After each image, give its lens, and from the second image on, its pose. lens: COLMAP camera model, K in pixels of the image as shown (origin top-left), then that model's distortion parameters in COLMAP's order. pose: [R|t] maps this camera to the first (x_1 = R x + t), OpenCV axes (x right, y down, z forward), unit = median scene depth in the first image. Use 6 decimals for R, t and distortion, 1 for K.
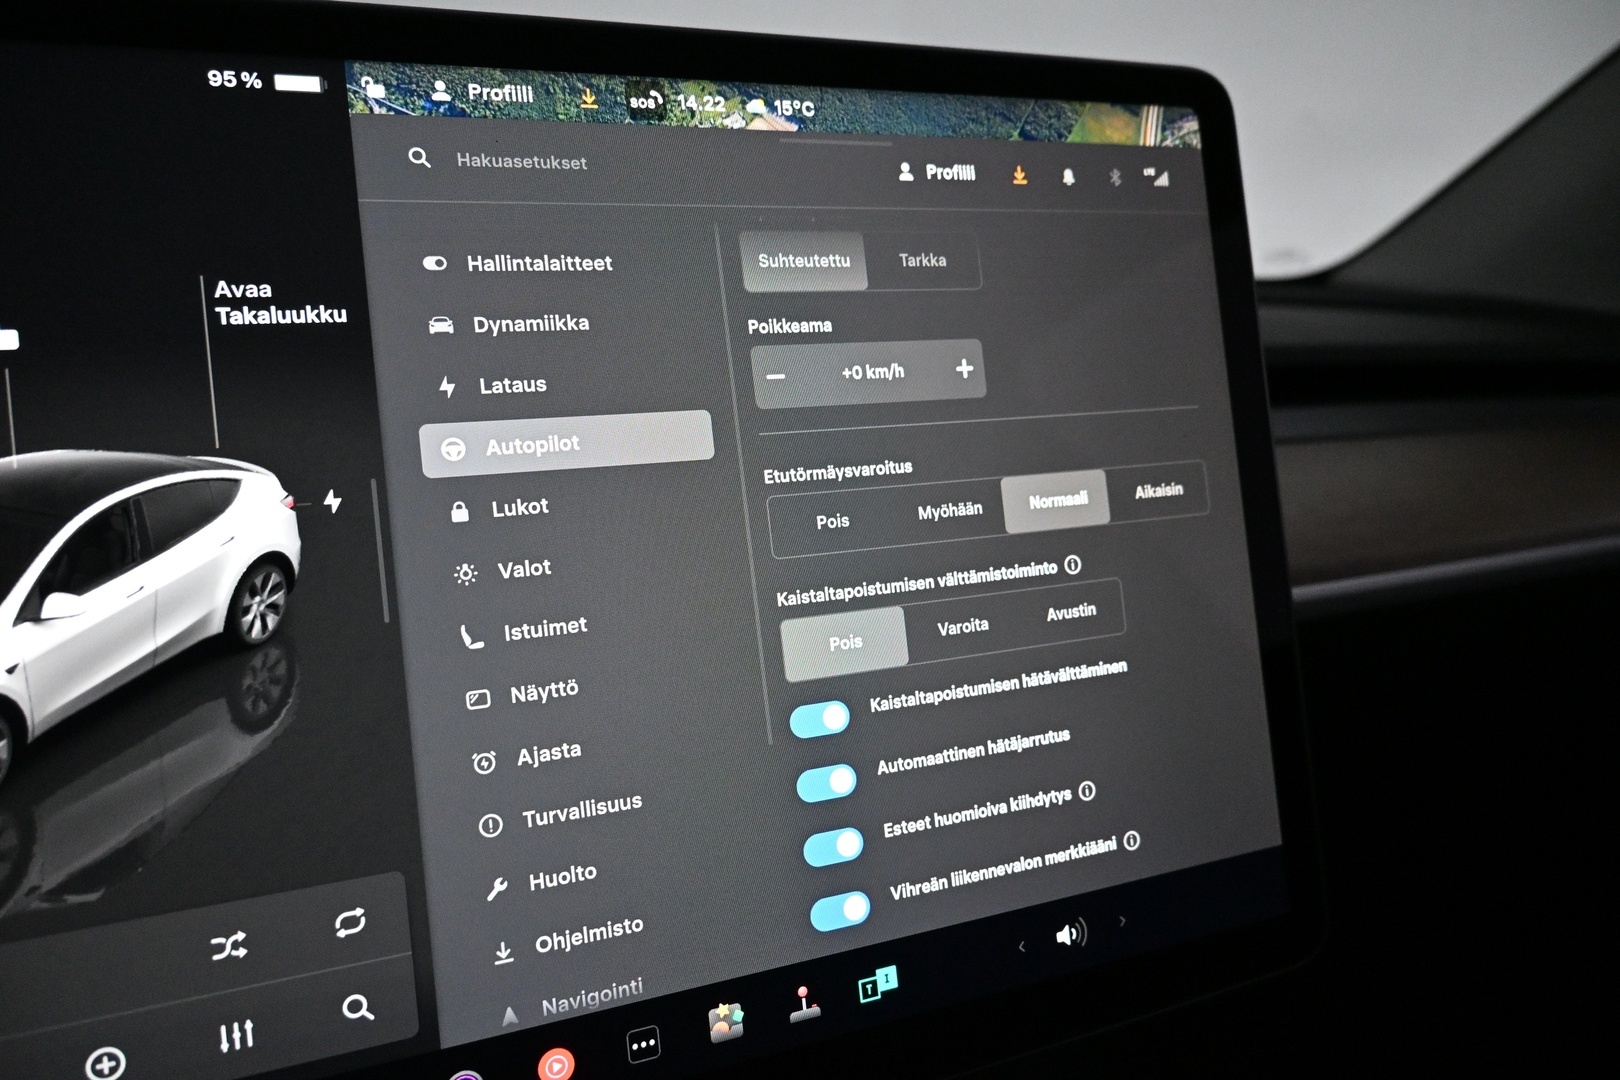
lens RADIAL K [[1090.5, 0, 819.0], [0, 1090.5, 541.3], [0, 0, 1]] dist [-0.004783, 0.001160]
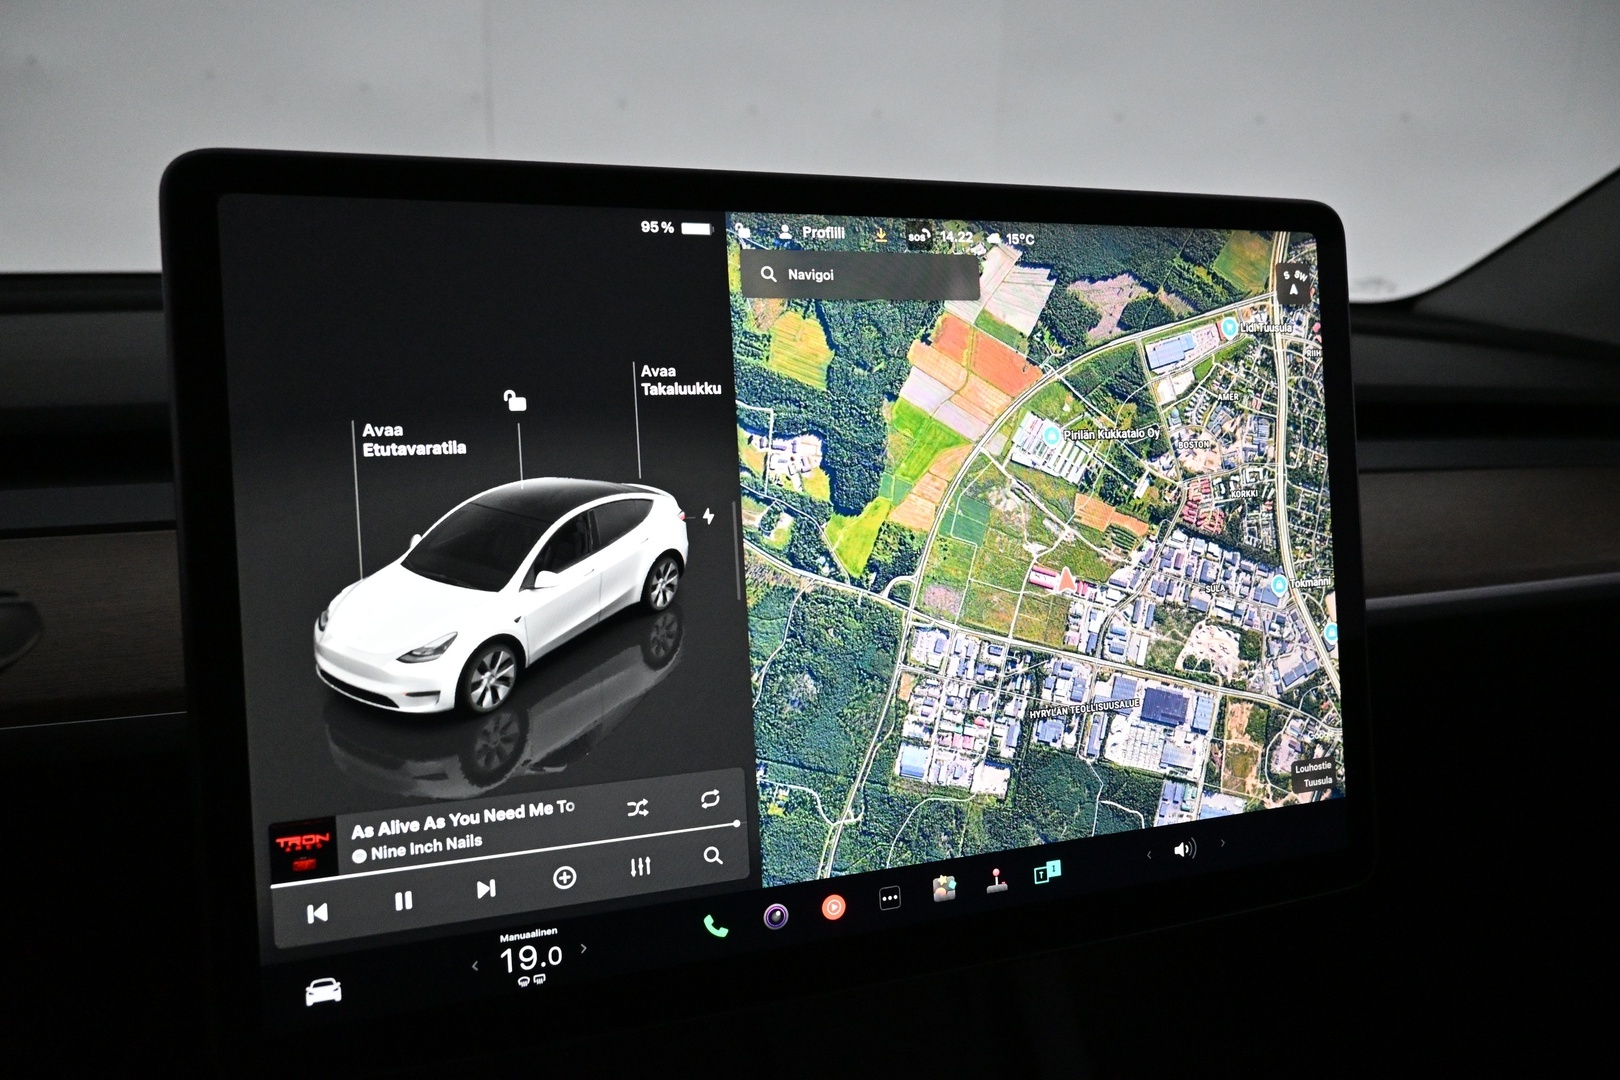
lens RADIAL K [[1090.5, 0, 822.3], [0, 1090.5, 540.8], [0, 0, 1]] dist [-0.004783, 0.001160]
pose [[0.997436, 0.051701, -0.049474, -0.210383], [-0.050073, 0.998180, 0.033599, -0.058842], [0.051121, -0.031035, 0.998210, -0.452639]]
